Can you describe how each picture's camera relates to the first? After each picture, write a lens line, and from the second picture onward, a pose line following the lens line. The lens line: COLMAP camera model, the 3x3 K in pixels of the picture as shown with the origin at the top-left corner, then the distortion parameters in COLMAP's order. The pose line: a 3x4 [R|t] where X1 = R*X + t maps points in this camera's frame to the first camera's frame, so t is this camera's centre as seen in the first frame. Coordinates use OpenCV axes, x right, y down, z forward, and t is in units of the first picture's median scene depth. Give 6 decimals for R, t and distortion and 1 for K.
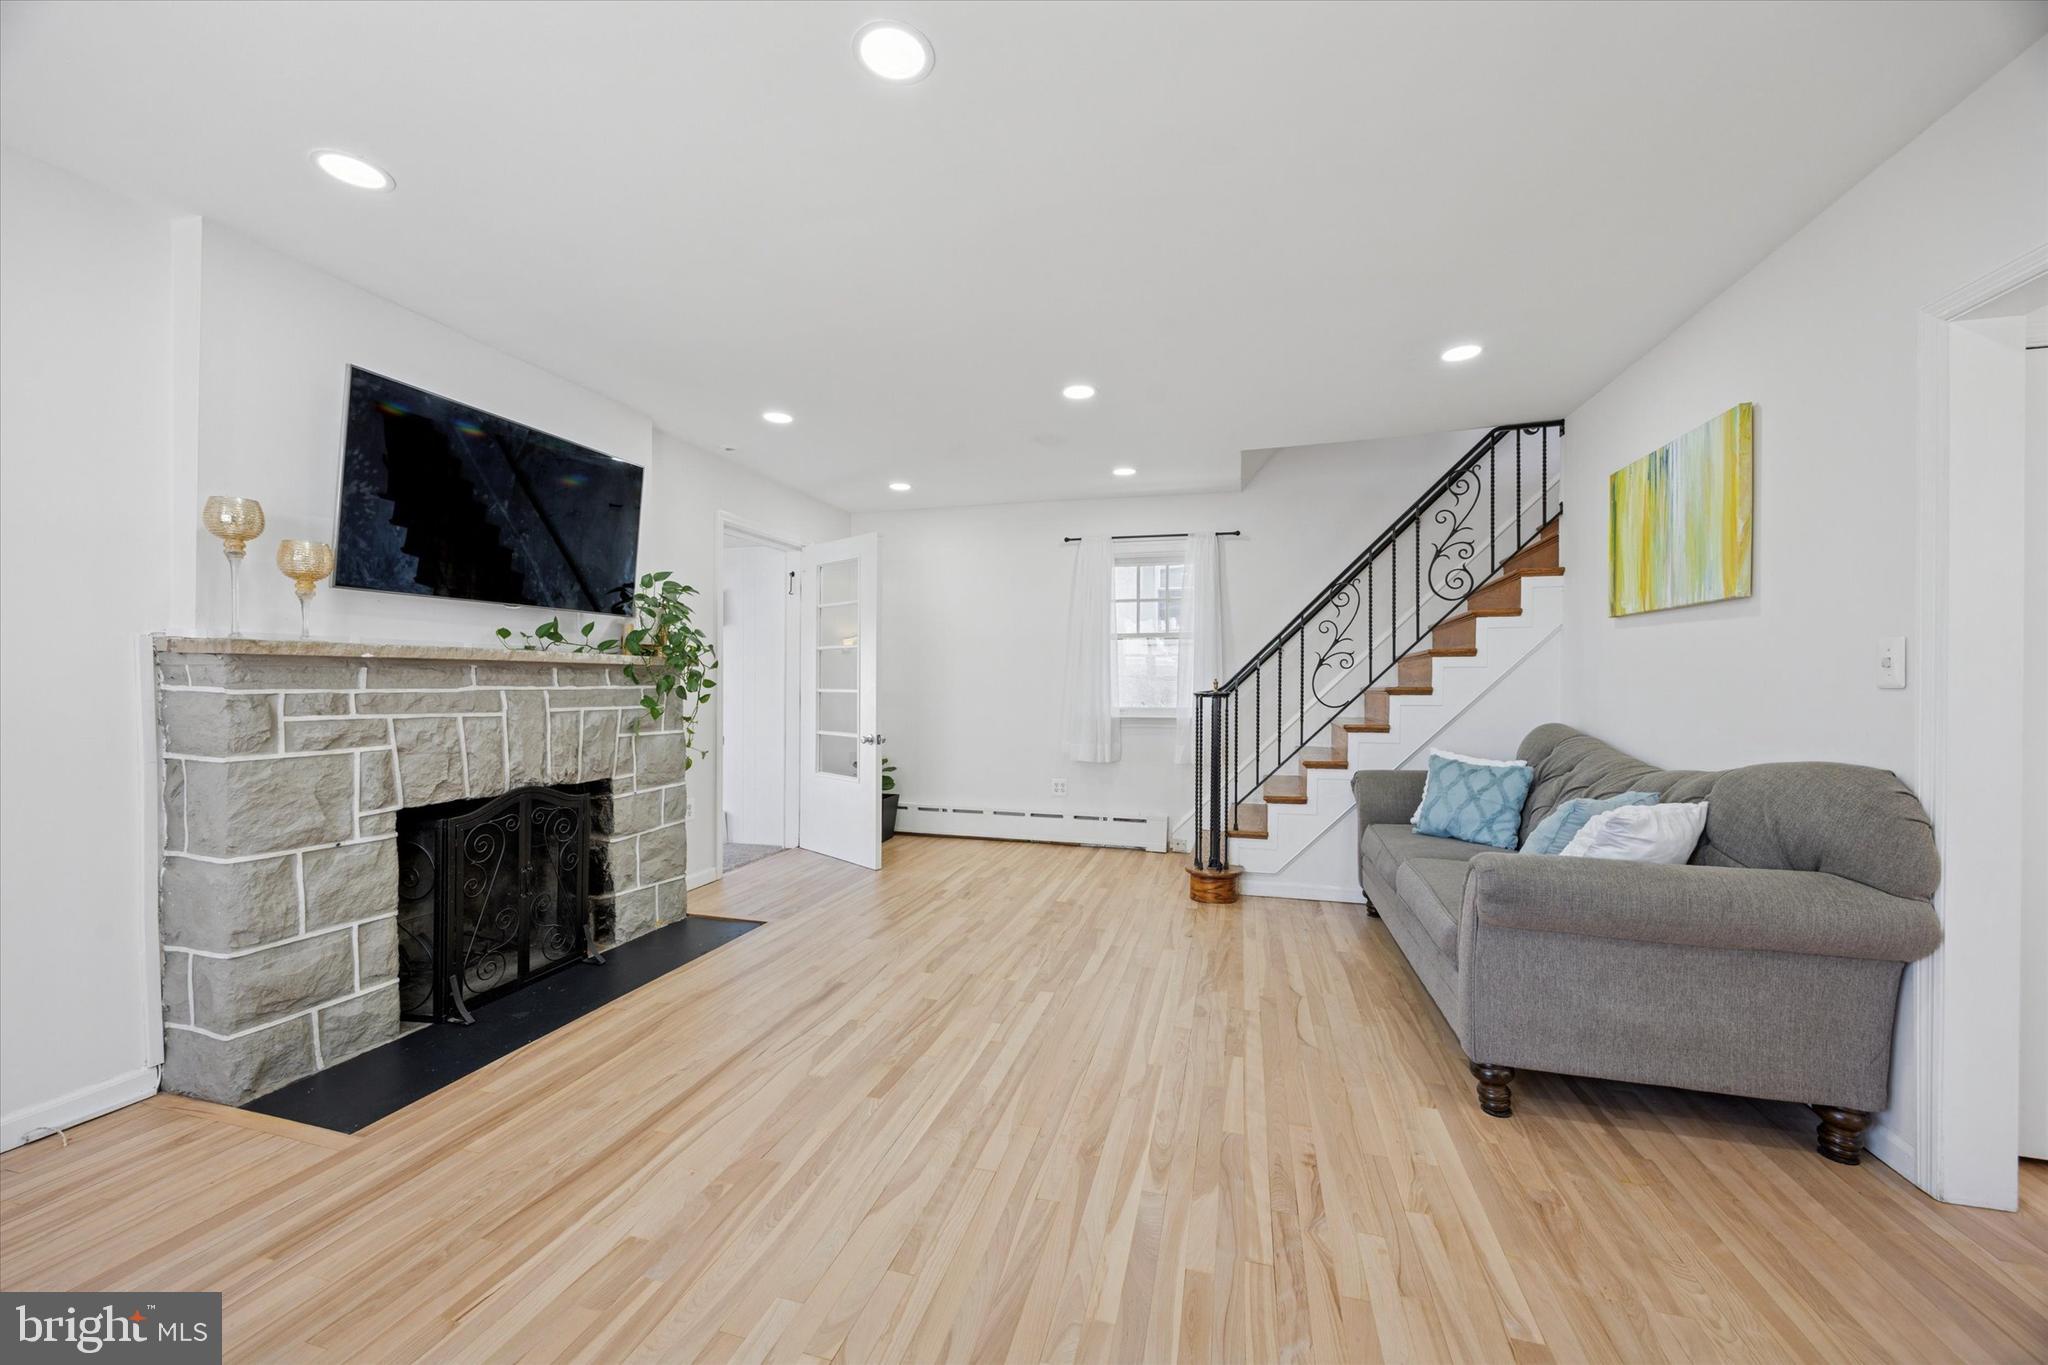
lens RADIAL K [[761.7, 0, 1024.5], [0, 761.7, 684.4], [0, 0, 1]] dist [0.001101, 0.000004]
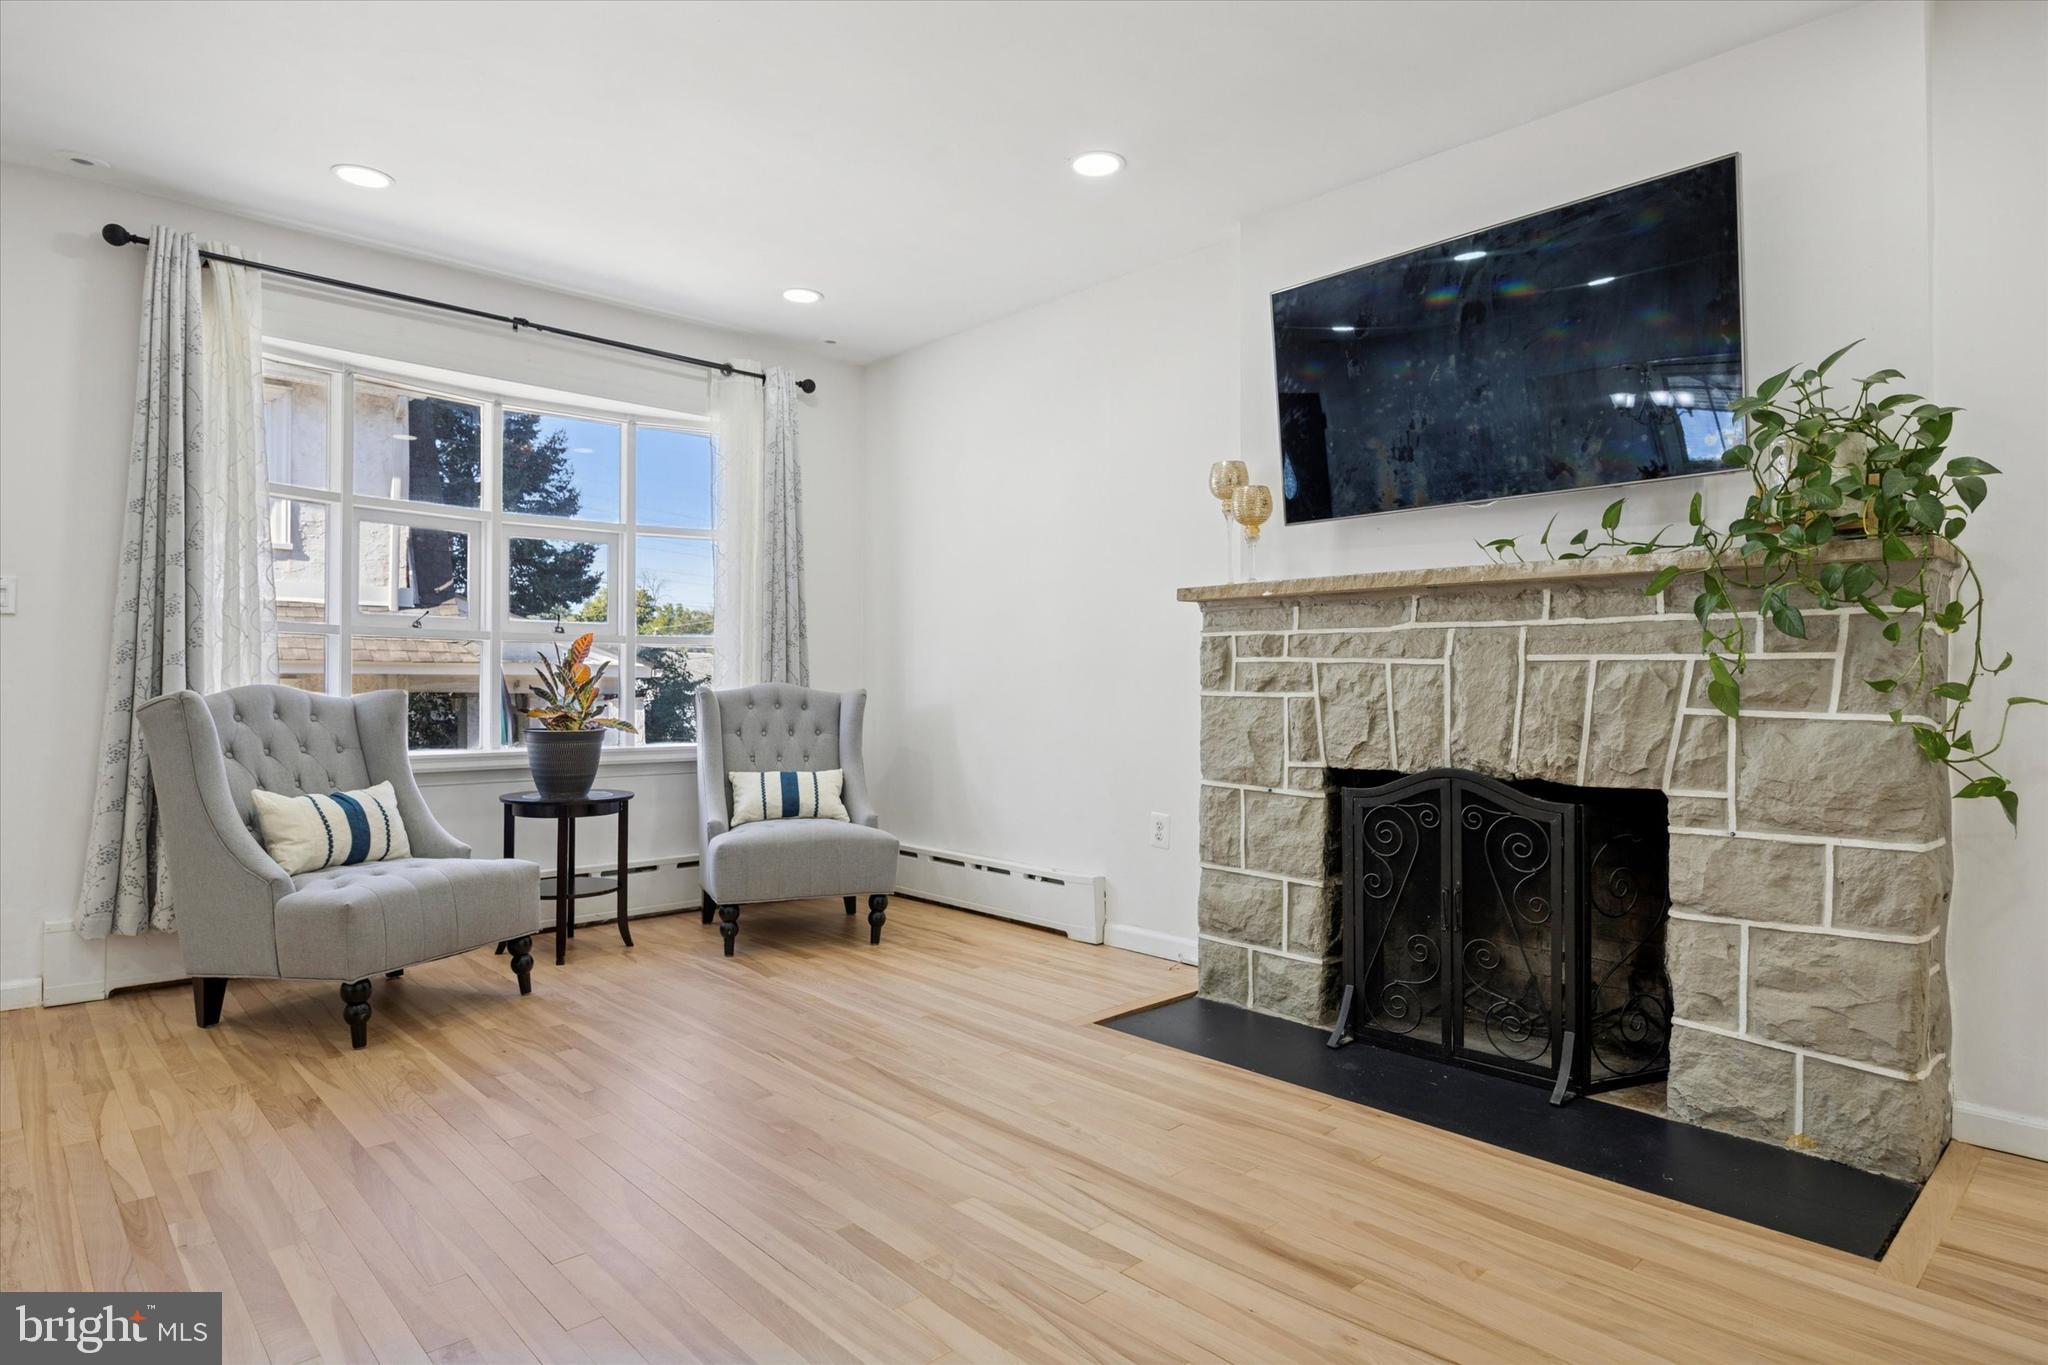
lens RADIAL K [[1117.7, 0, 1025.8], [0, 1117.7, 679.9], [0, 0, 1]] dist [-0.007078, -0.001567]
pose [[-0.508675, -0.005575, -0.860941, 0.442967], [-0.007795, 0.999968, -0.001869, 0.067836], [0.860923, 0.005760, -0.508702, 1.328346]]
